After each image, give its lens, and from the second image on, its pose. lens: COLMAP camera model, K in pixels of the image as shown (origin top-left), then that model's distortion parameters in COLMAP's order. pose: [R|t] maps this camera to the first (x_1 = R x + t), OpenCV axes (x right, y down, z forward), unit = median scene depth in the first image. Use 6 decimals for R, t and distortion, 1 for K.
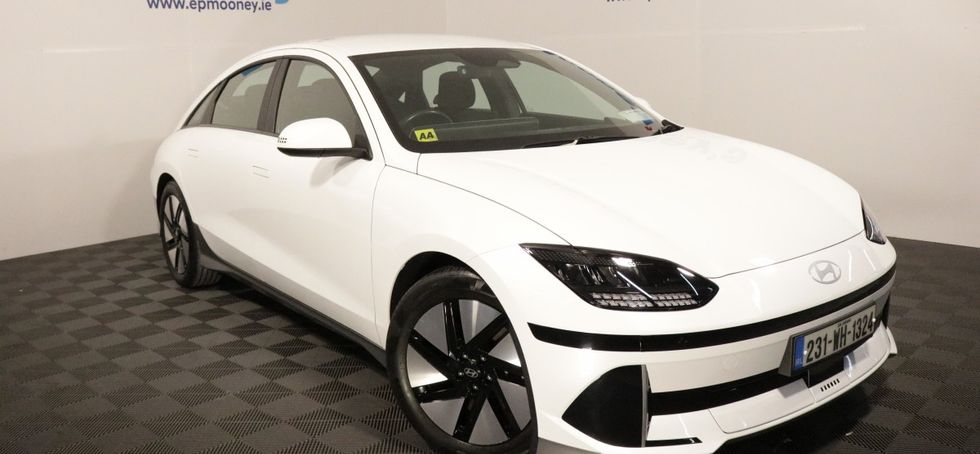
lens RADIAL K [[808.2, 0, 492.4], [0, 808.2, 227.8], [0, 0, 1]] dist [-0.127777, 0.026737]
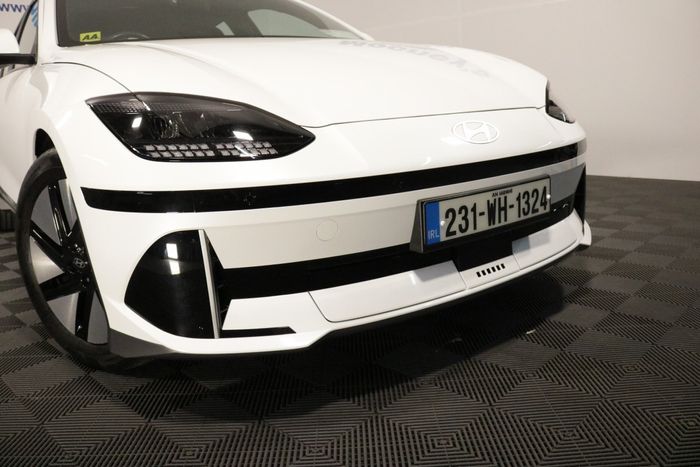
lens RADIAL K [[574.8, 0, 350.4], [0, 574.8, 233.1], [0, 0, 1]] dist [-0.151878, 0.096265]
pose [[0.999128, -0.028361, -0.030634, 0.308285], [0.029200, 0.999200, 0.027309, 0.143828], [0.029835, -0.028179, 0.999158, 0.400627]]
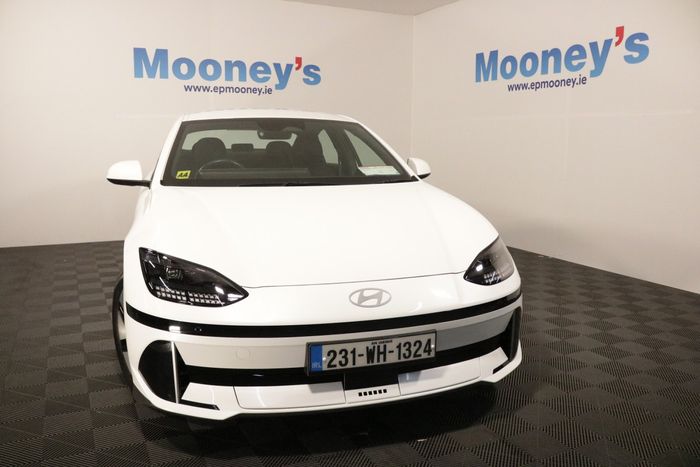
lens RADIAL K [[574.8, 0, 350.2], [0, 574.8, 235.5], [0, 0, 1]] dist [-0.151878, 0.096265]
pose [[0.938271, 0.088372, -0.334422, 0.685880], [-0.100755, 0.994714, -0.019827, -0.018234], [0.330902, 0.052298, 0.942215, 0.163755]]
